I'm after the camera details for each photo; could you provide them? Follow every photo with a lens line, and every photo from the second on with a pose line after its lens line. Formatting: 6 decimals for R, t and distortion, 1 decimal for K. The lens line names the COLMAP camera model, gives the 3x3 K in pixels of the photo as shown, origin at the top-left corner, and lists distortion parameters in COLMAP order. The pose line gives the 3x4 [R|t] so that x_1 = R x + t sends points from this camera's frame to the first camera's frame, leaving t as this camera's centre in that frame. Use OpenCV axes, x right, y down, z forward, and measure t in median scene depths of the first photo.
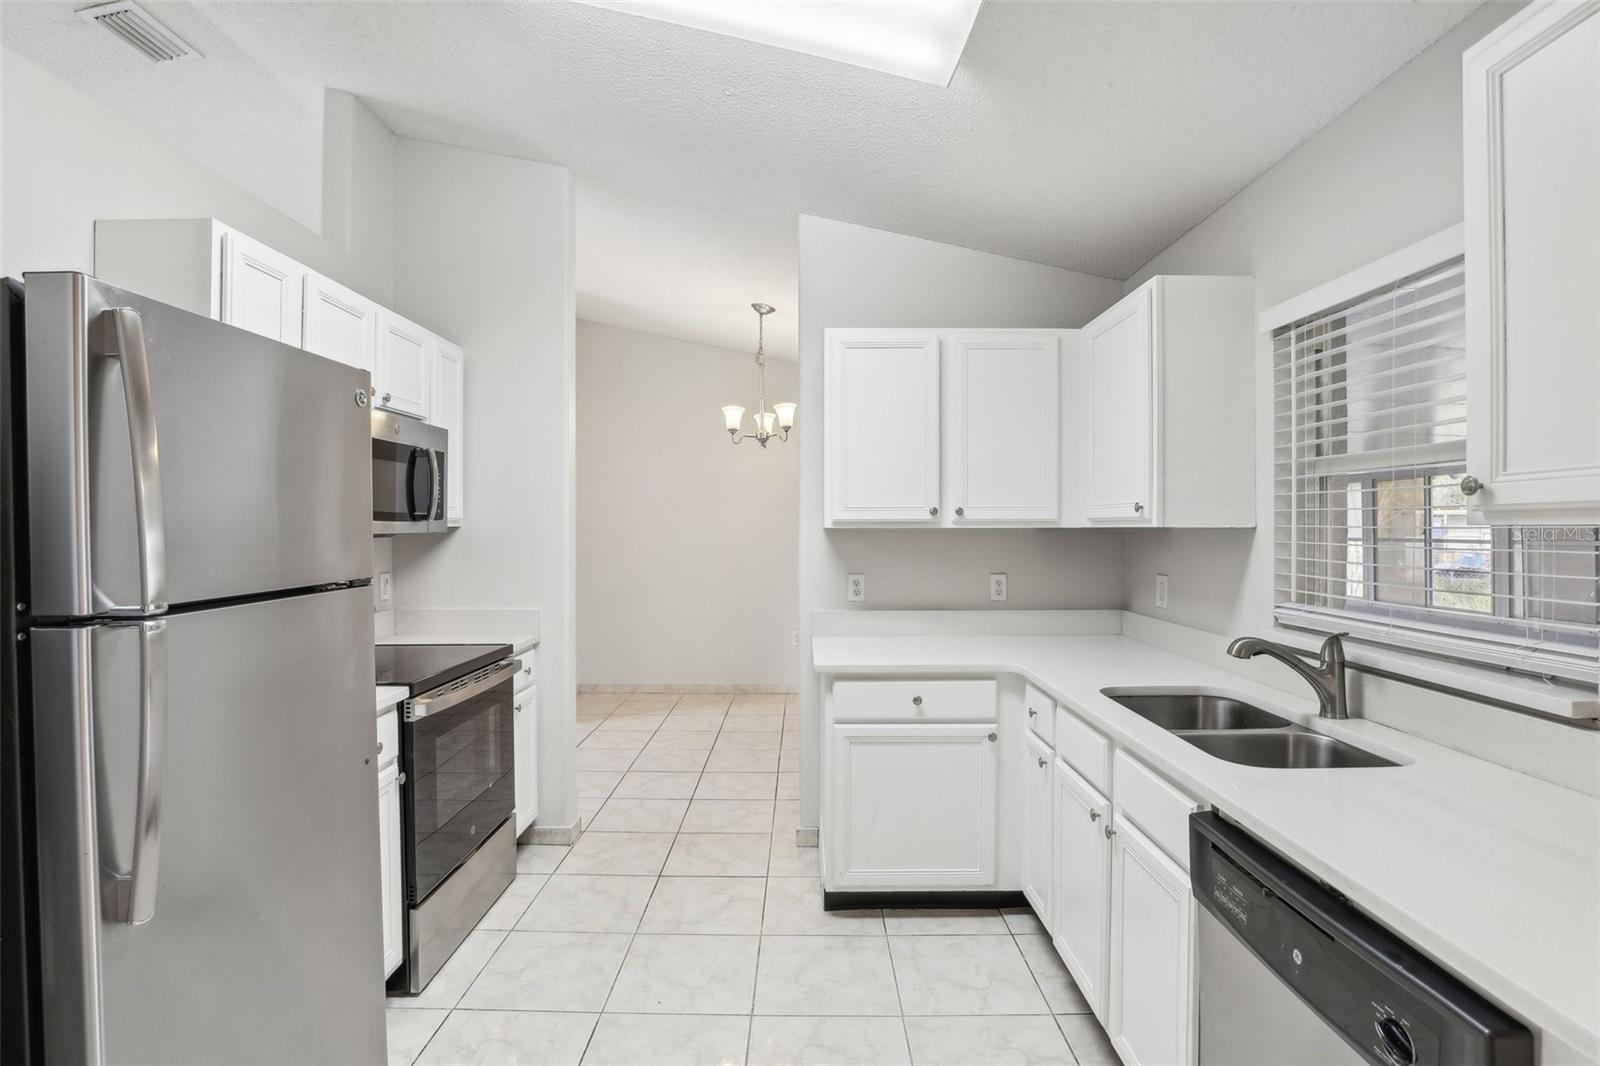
lens RADIAL K [[753.1, 0, 799.8], [0, 753.1, 530.1], [0, 0, 1]] dist [-0.036495, 0.012464]
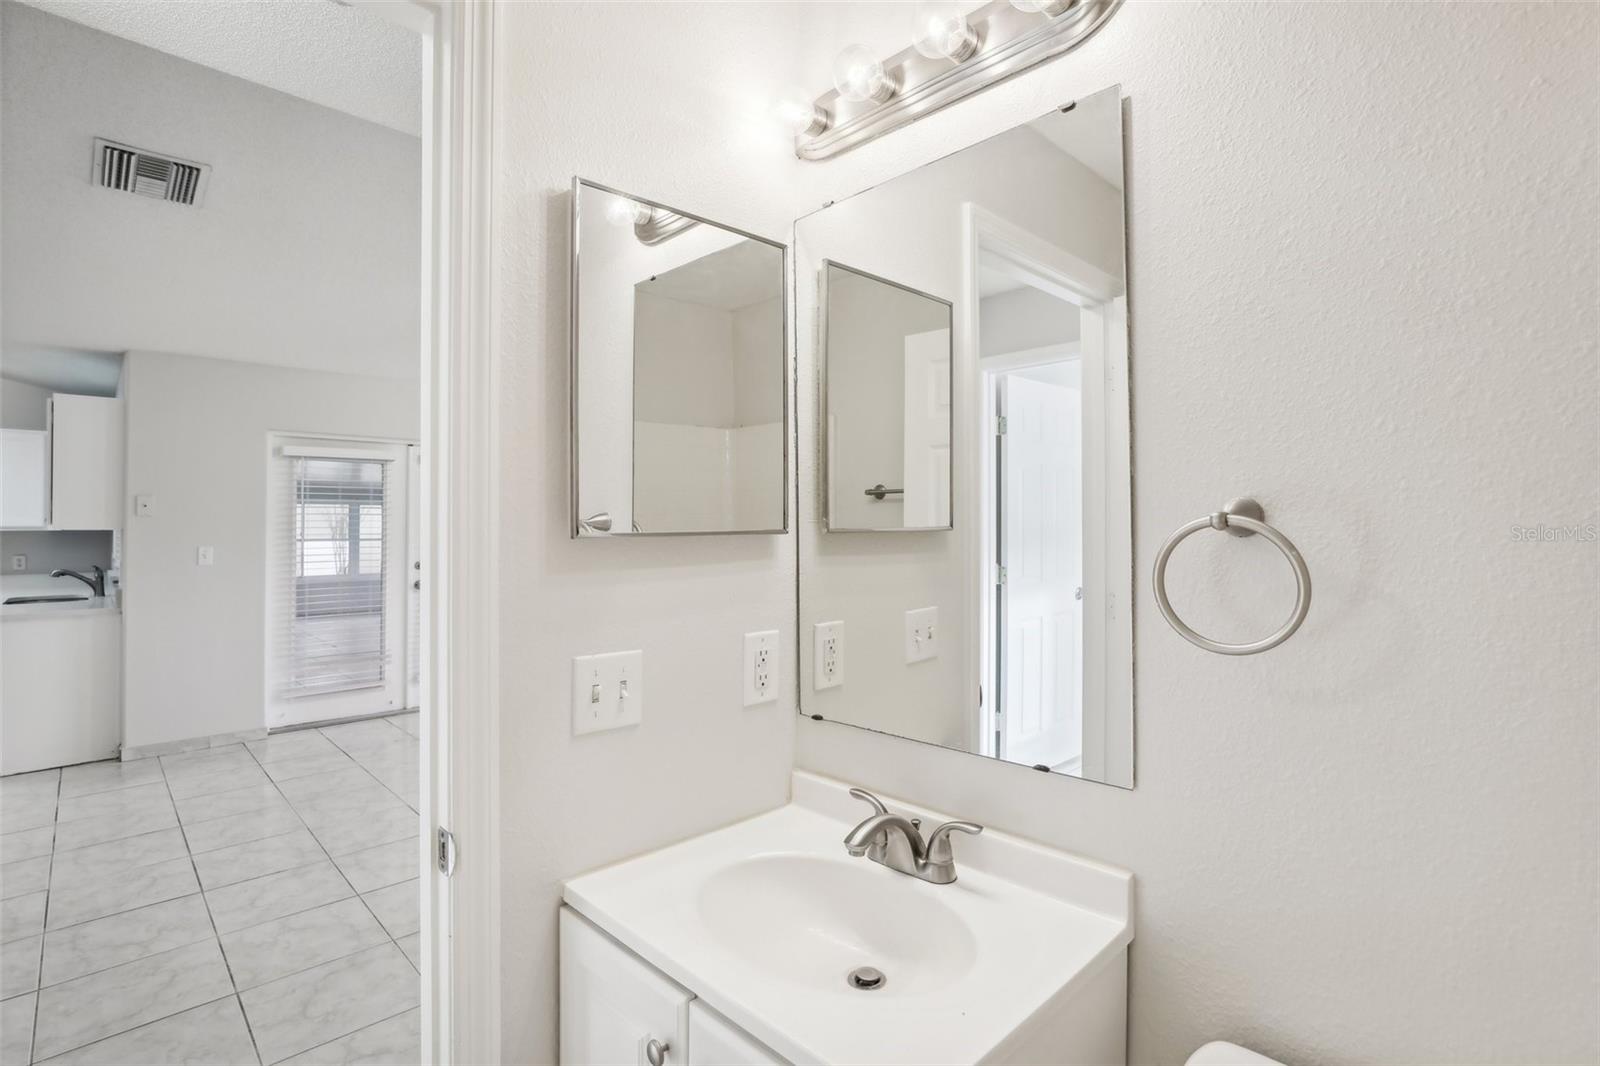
lens RADIAL K [[753.1, 0, 796.4], [0, 753.1, 505.6], [0, 0, 1]] dist [-0.036495, 0.012464]
pose [[0.714643, 0.014687, 0.699335, 0.412423], [0.010046, 0.999461, -0.031256, 0.011089], [-0.699417, 0.029362, 0.714110, -1.877185]]
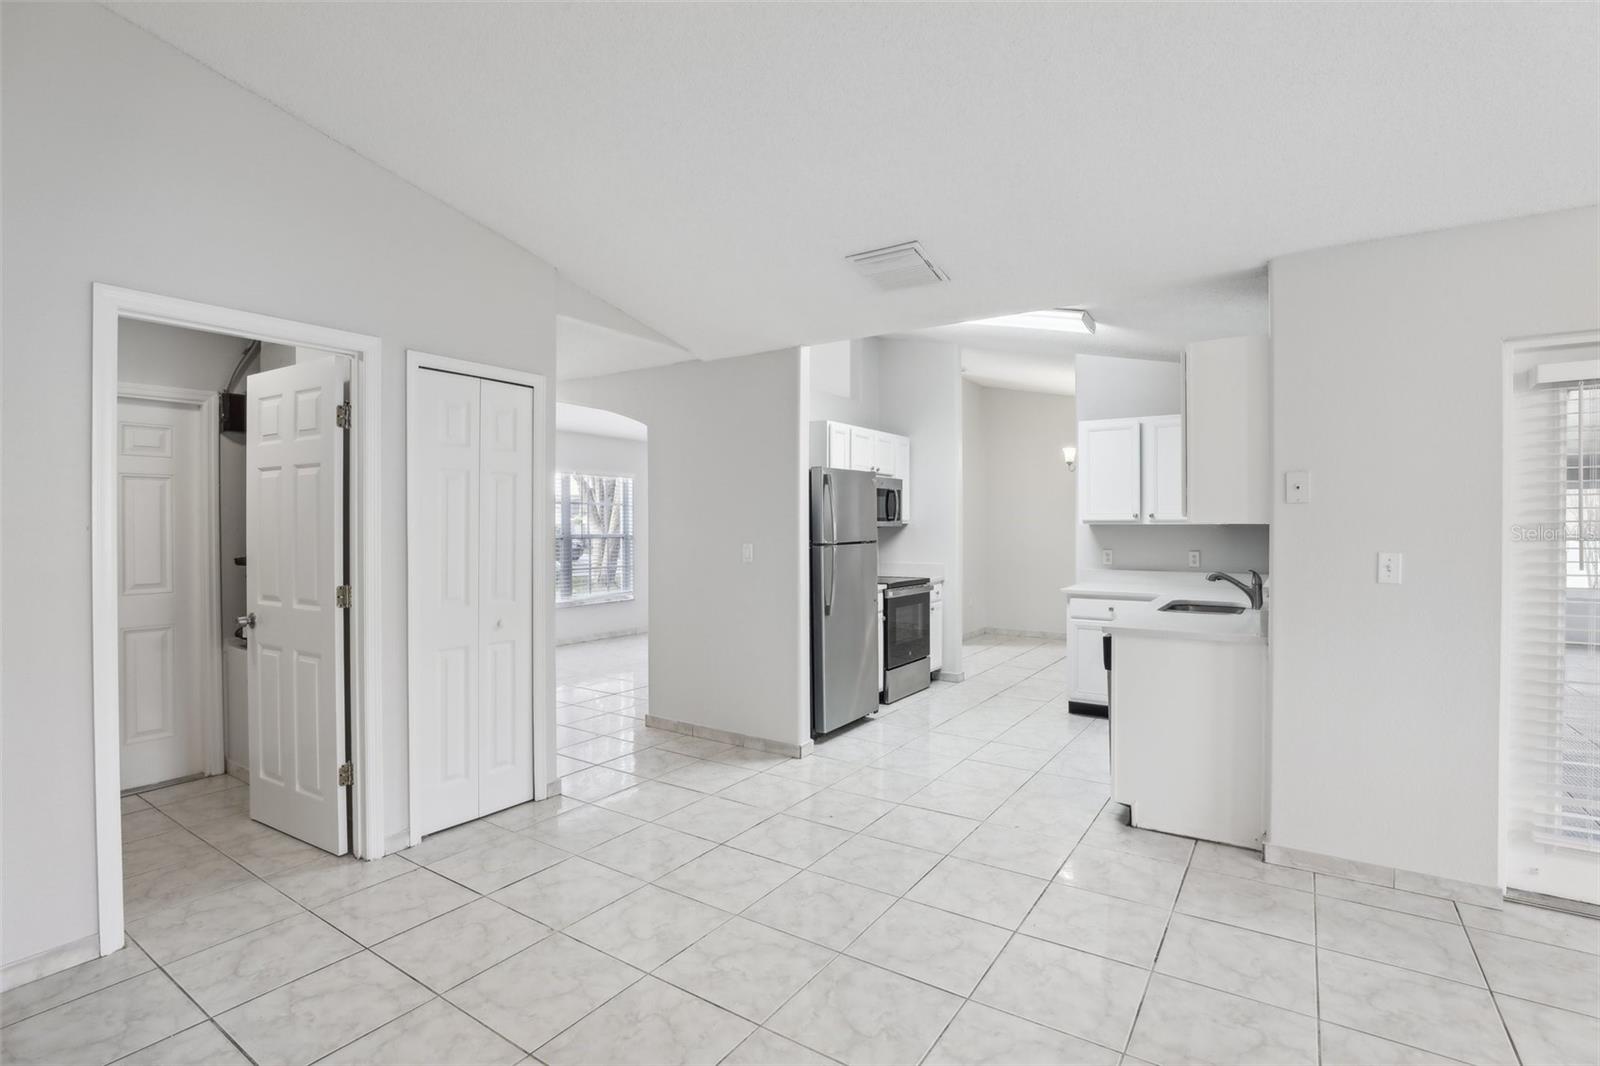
lens RADIAL K [[753.1, 0, 802.1], [0, 753.1, 532.3], [0, 0, 1]] dist [-0.036495, 0.012464]
pose [[0.833629, 0.005663, -0.552295, 0.516110], [-0.001791, 0.999970, 0.007550, 0.004672], [0.552321, -0.005305, 0.833614, -1.028580]]
